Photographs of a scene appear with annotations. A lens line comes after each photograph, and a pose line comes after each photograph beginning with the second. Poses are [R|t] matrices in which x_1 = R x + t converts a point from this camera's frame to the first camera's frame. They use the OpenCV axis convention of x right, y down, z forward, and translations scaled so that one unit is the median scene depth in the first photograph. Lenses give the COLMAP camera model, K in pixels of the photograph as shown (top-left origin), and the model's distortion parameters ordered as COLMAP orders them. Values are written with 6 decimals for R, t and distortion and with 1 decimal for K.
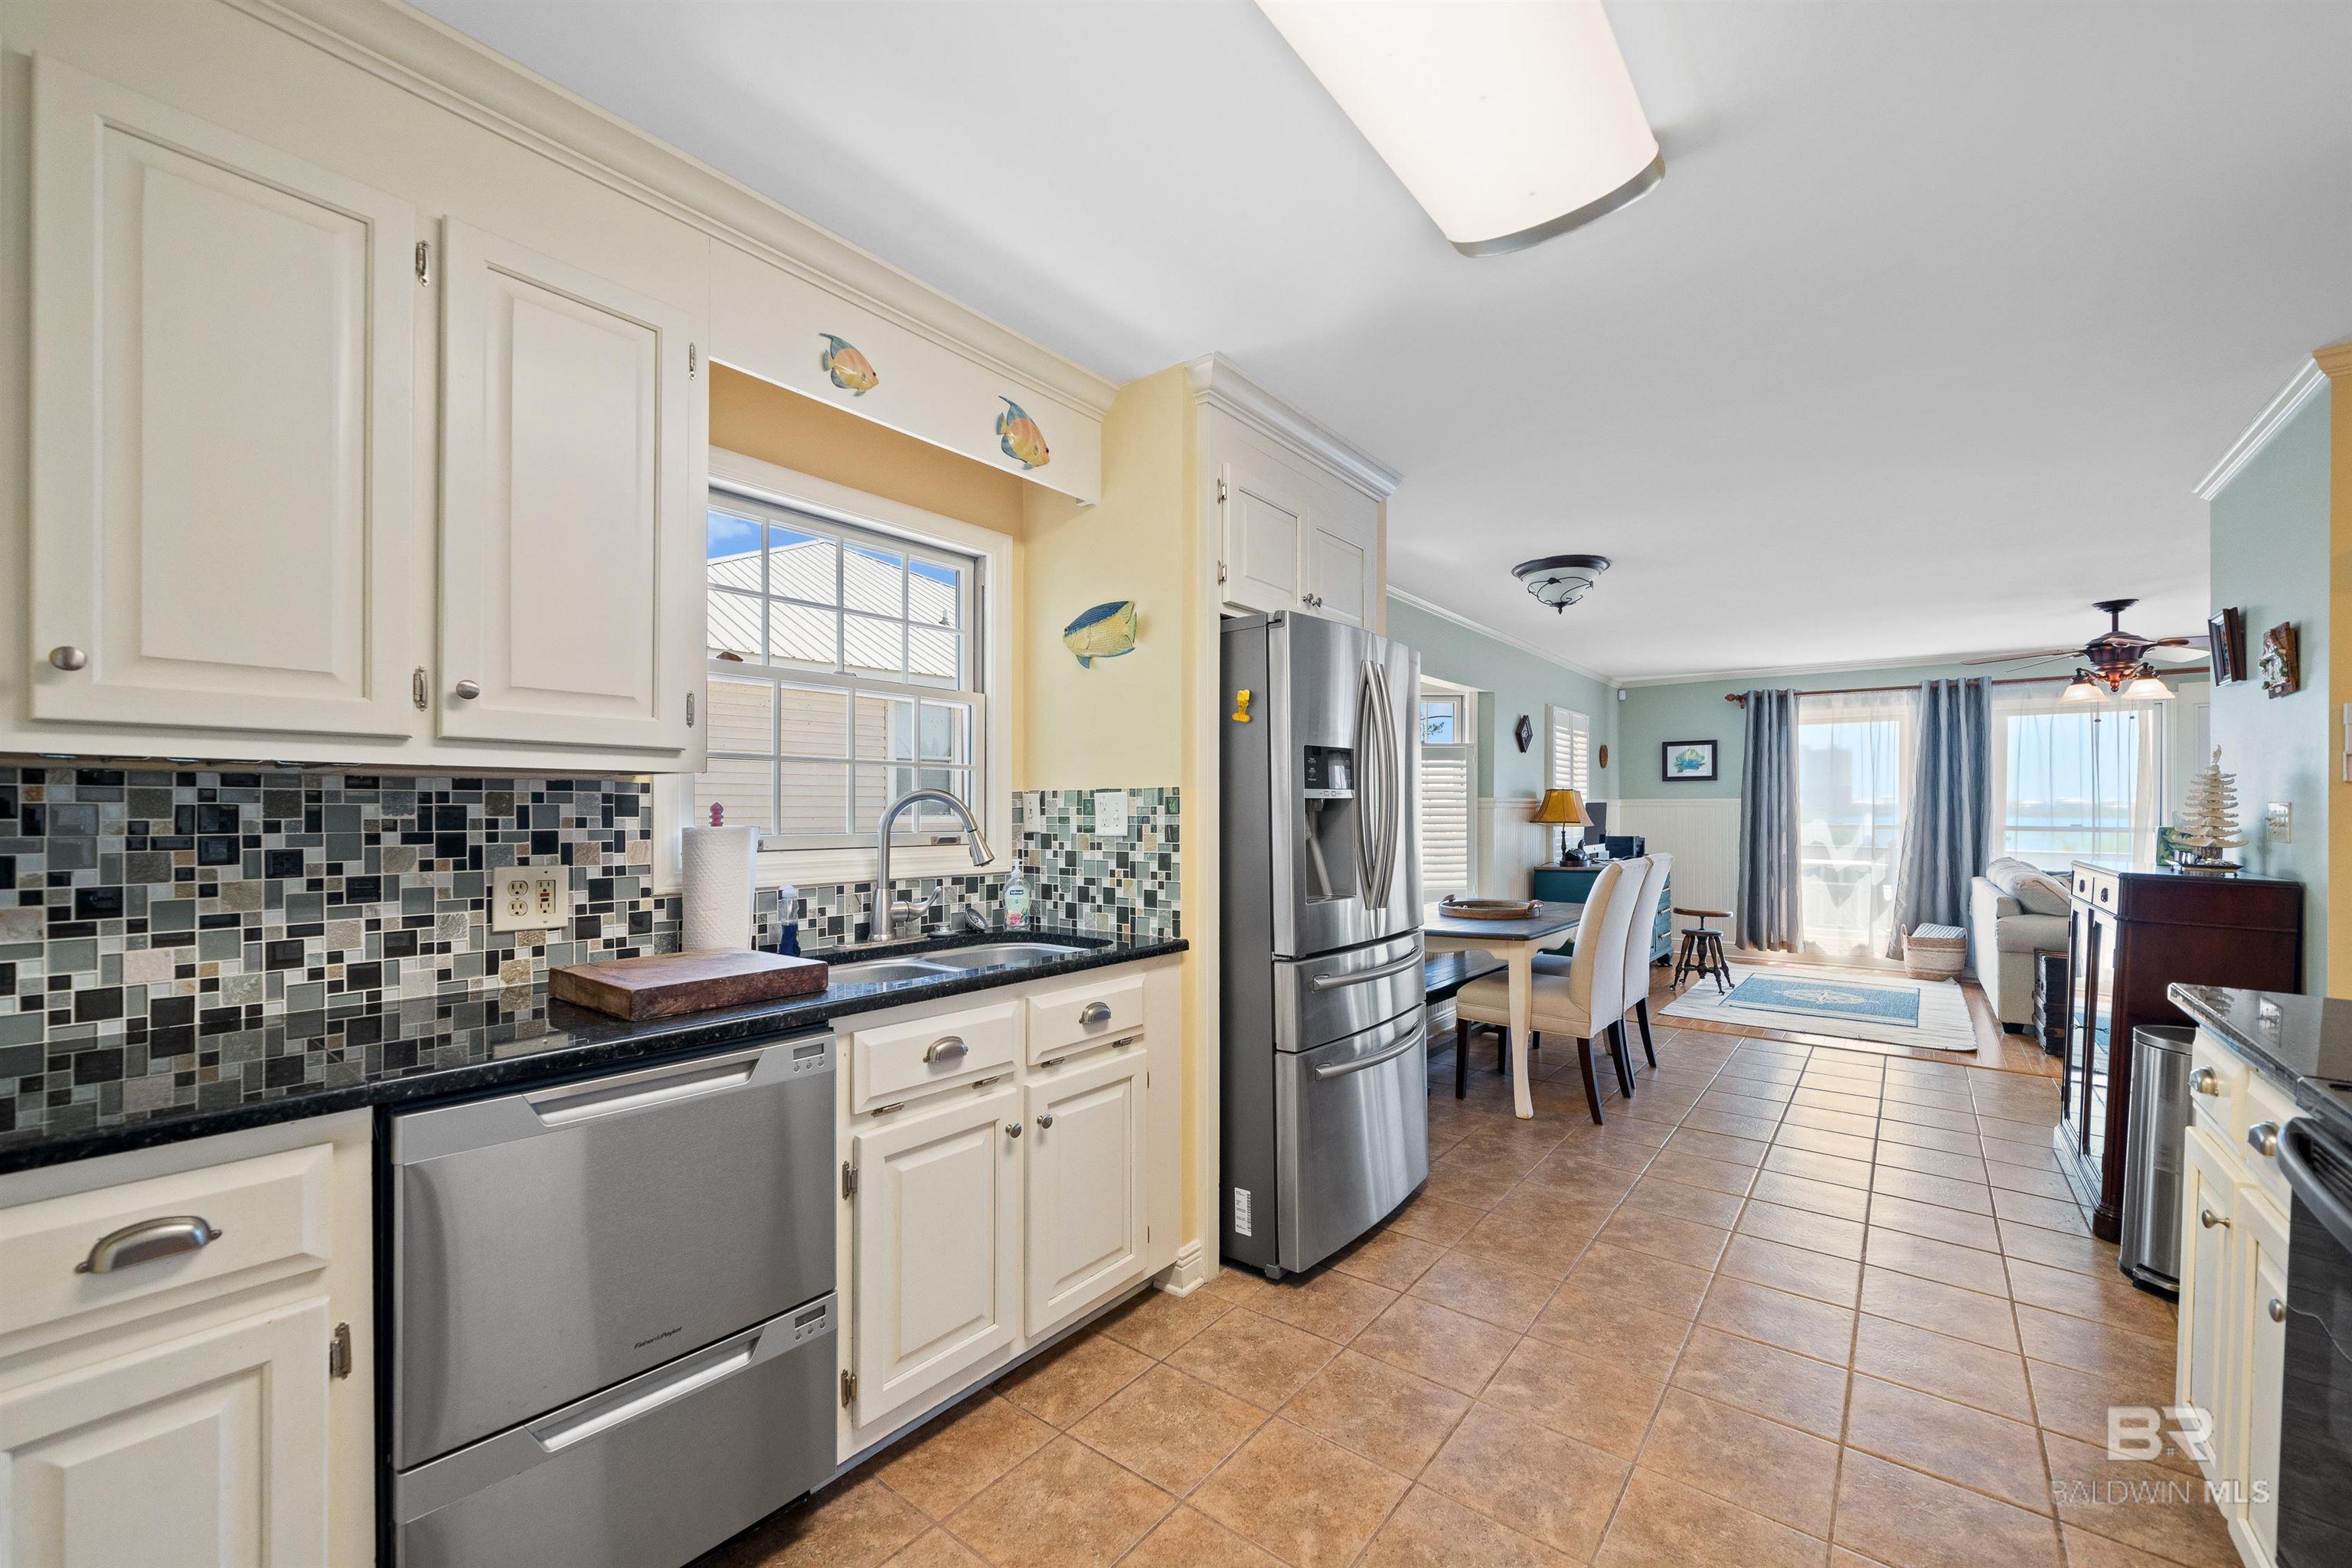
lens RADIAL K [[919.3, 0, 1177.6], [0, 919.3, 815.3], [0, 0, 1]] dist [-0.007385, -0.000107]
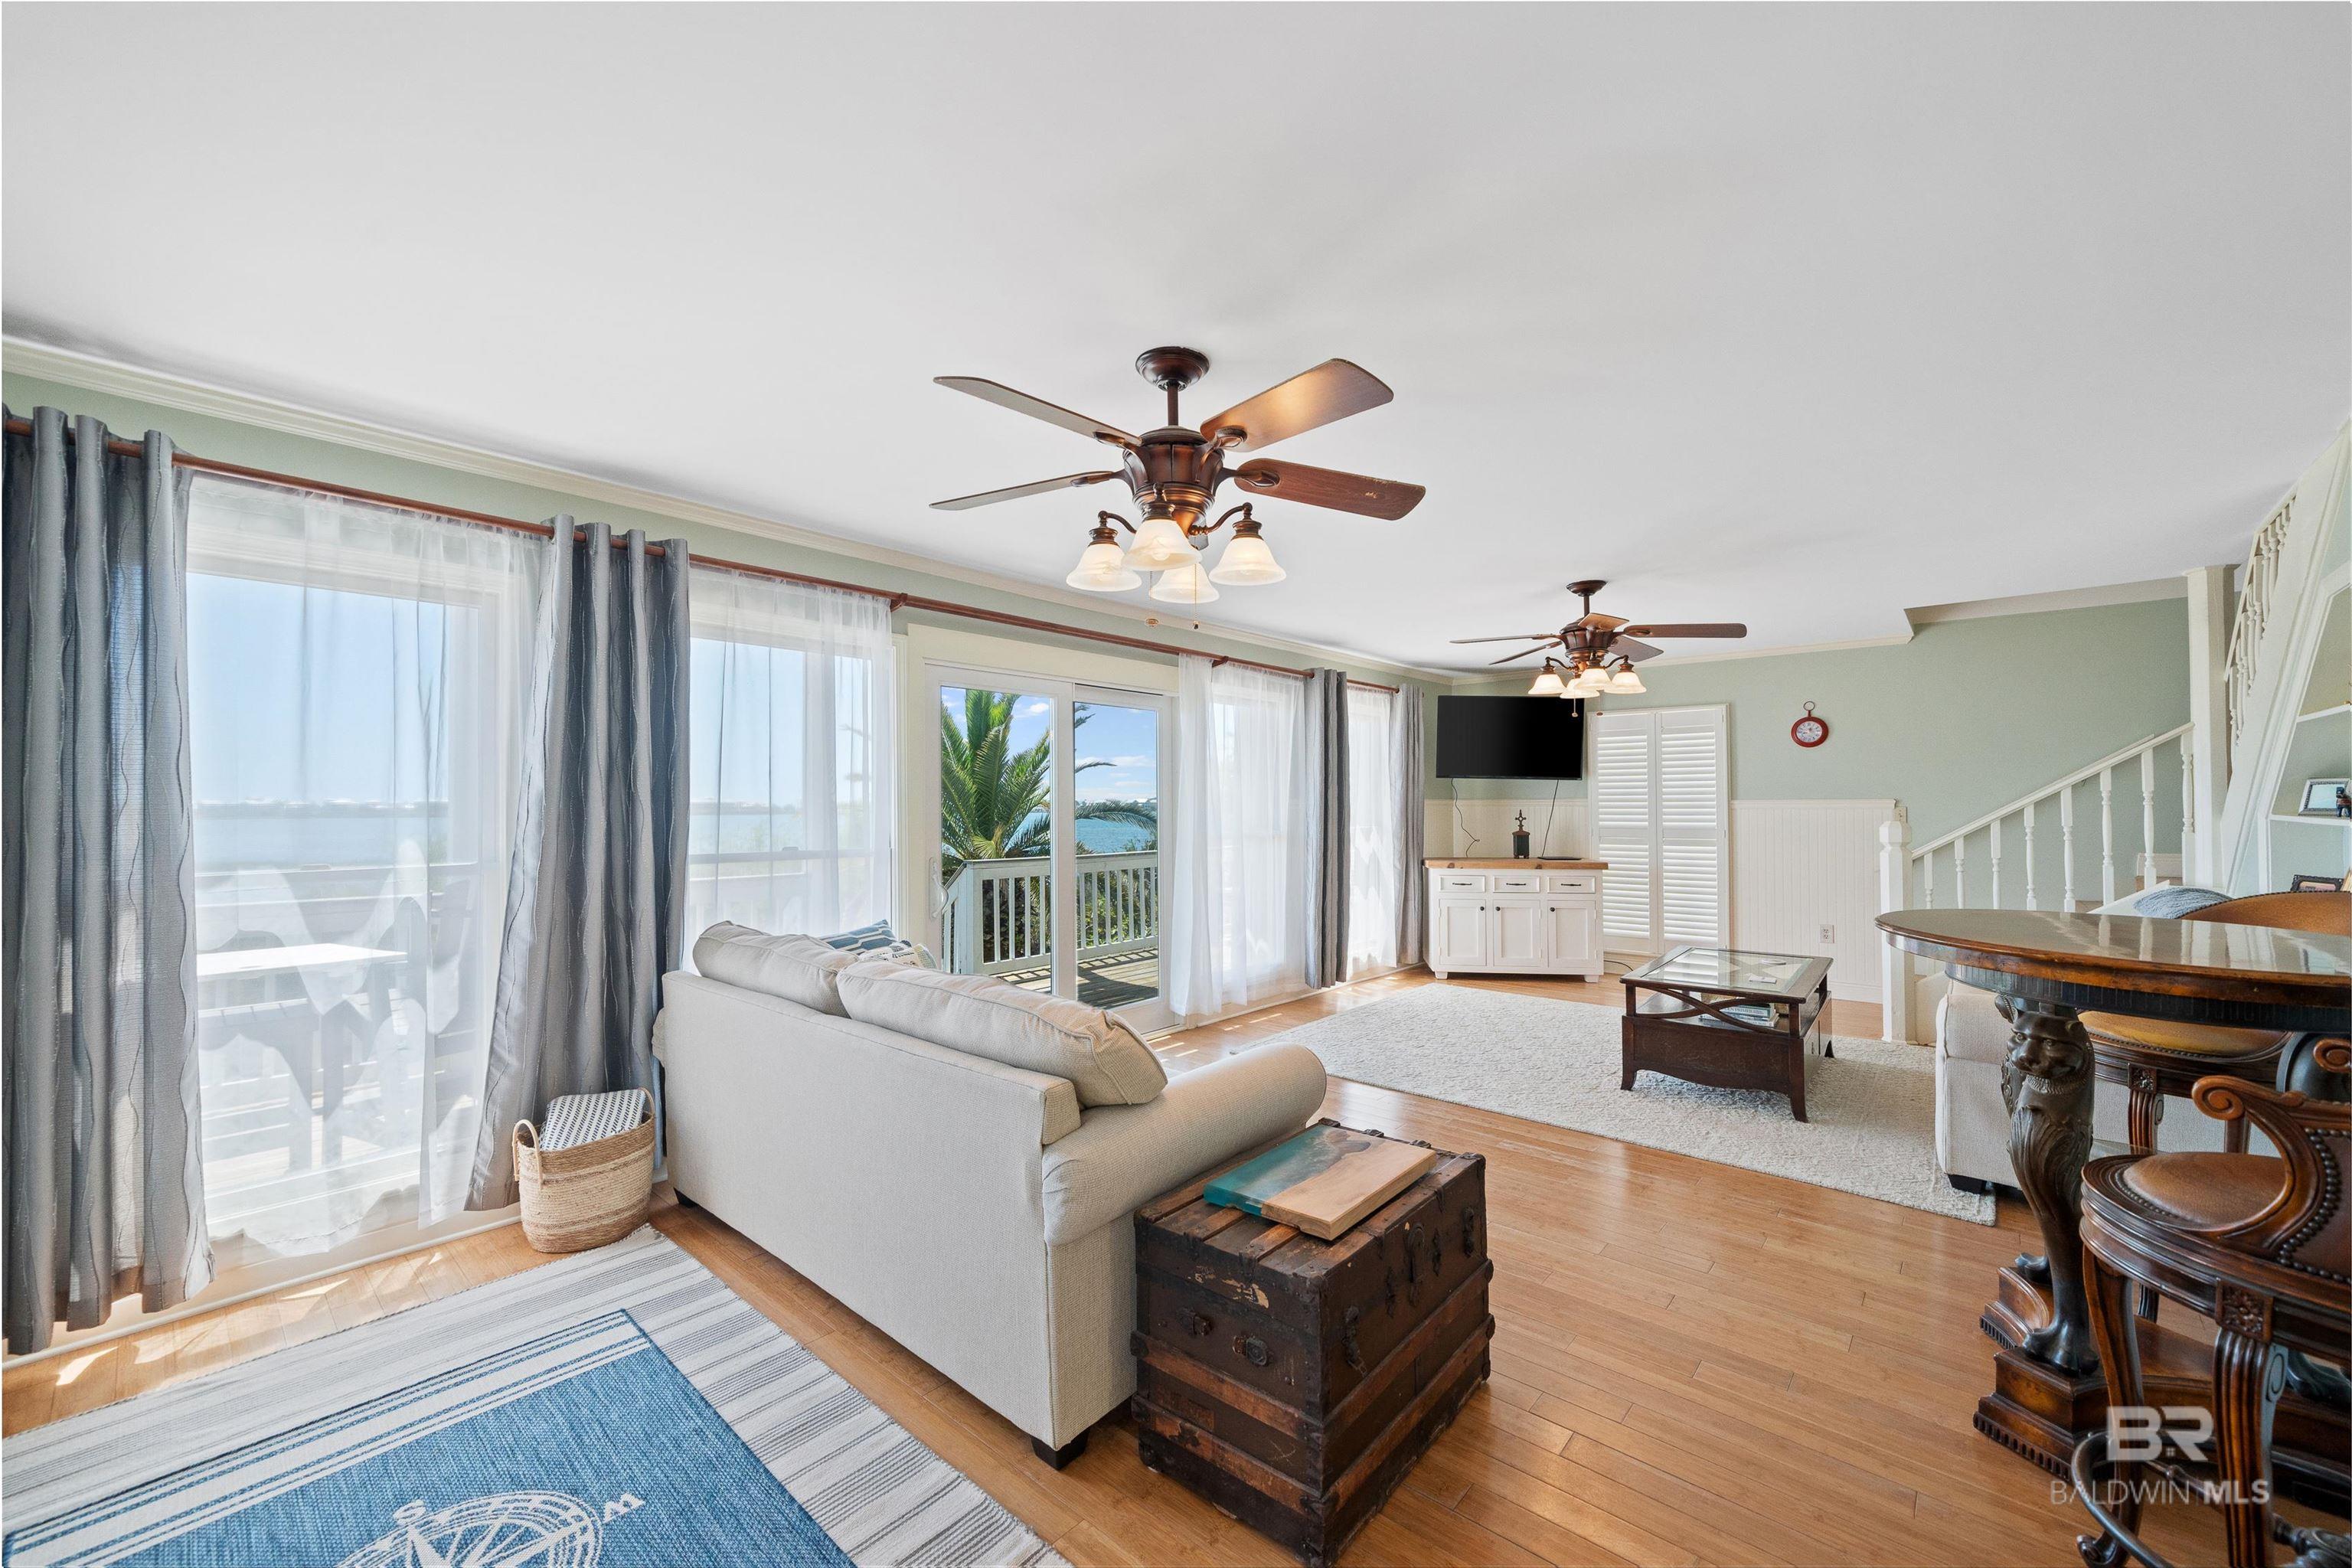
lens RADIAL K [[909.1, 0, 1171.6], [0, 909.1, 792.5], [0, 0, 1]] dist [-0.002641, -0.000016]
pose [[0.054381, 0.012101, 0.998447, 0.397771], [0.010915, 0.999860, -0.012712, -0.012473], [-0.998461, 0.011589, 0.054242, 0.665423]]
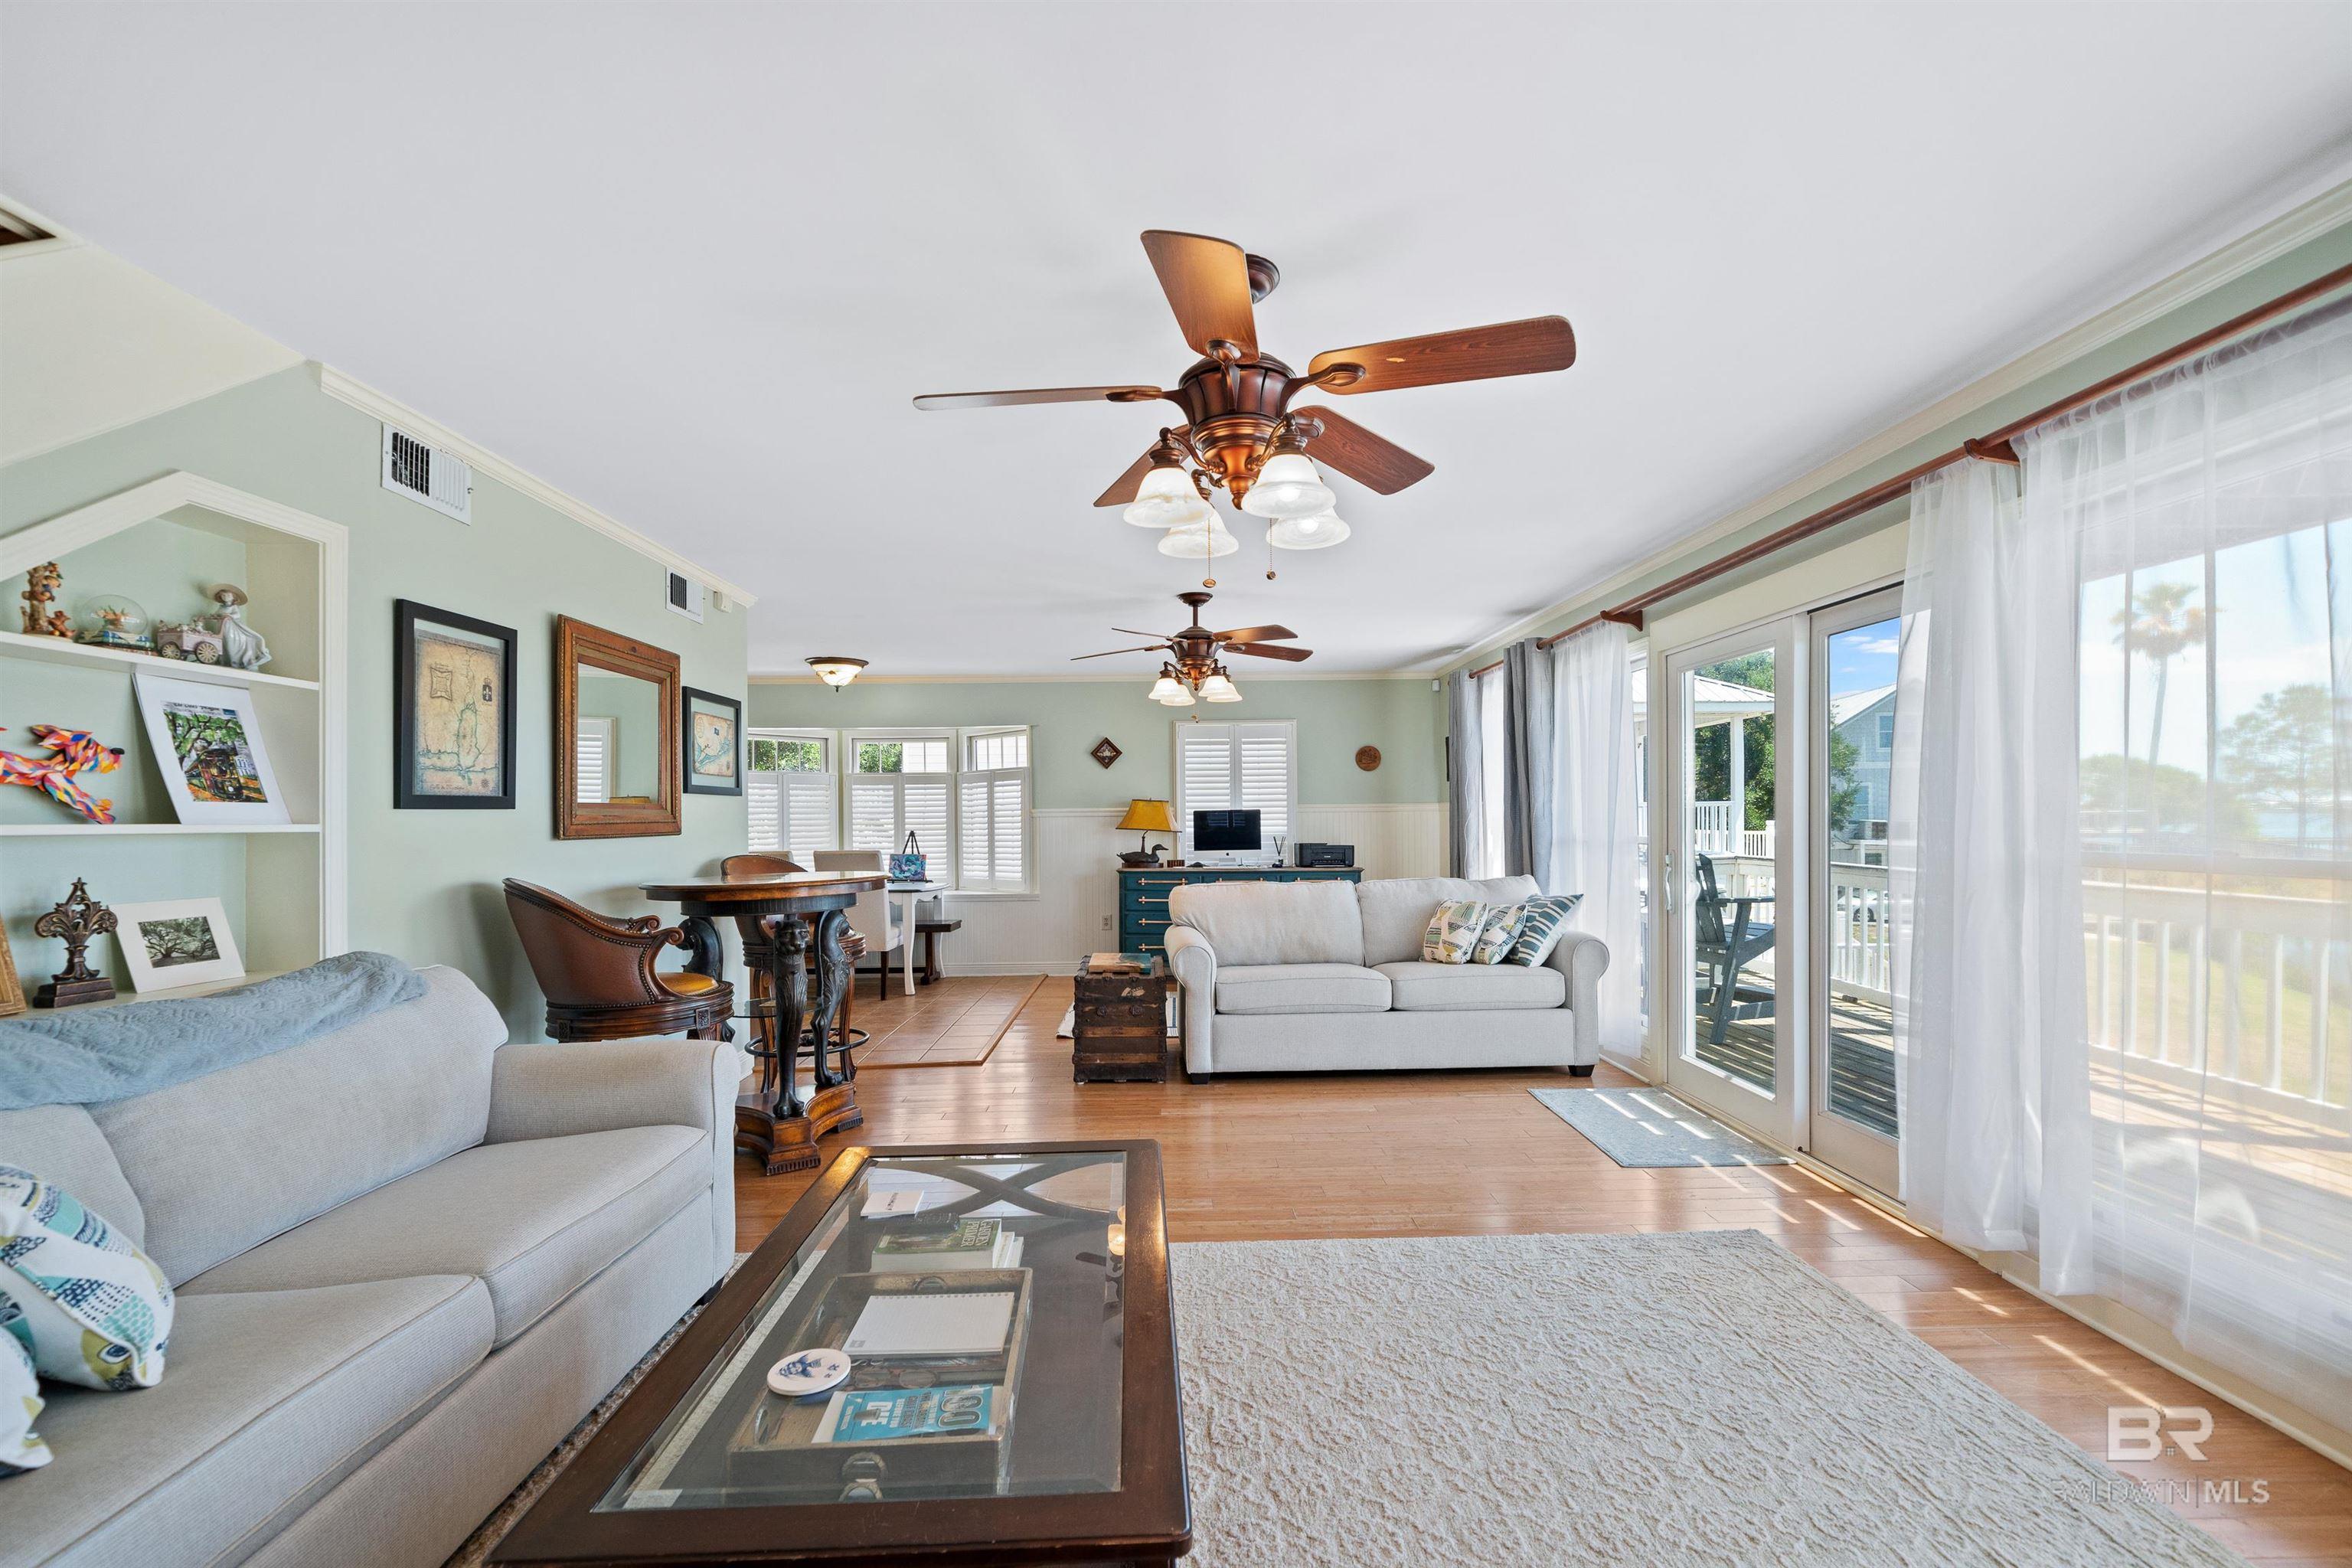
lens RADIAL K [[1003.4, 0, 1181.8], [0, 1003.4, 812.4], [0, 0, 1]] dist [-0.000593, 0.000046]
pose [[0.641779, -0.012136, -0.766794, 1.232611], [0.006579, 0.999925, -0.010320, 0.000580], [0.766862, 0.001579, 0.641811, 0.218186]]
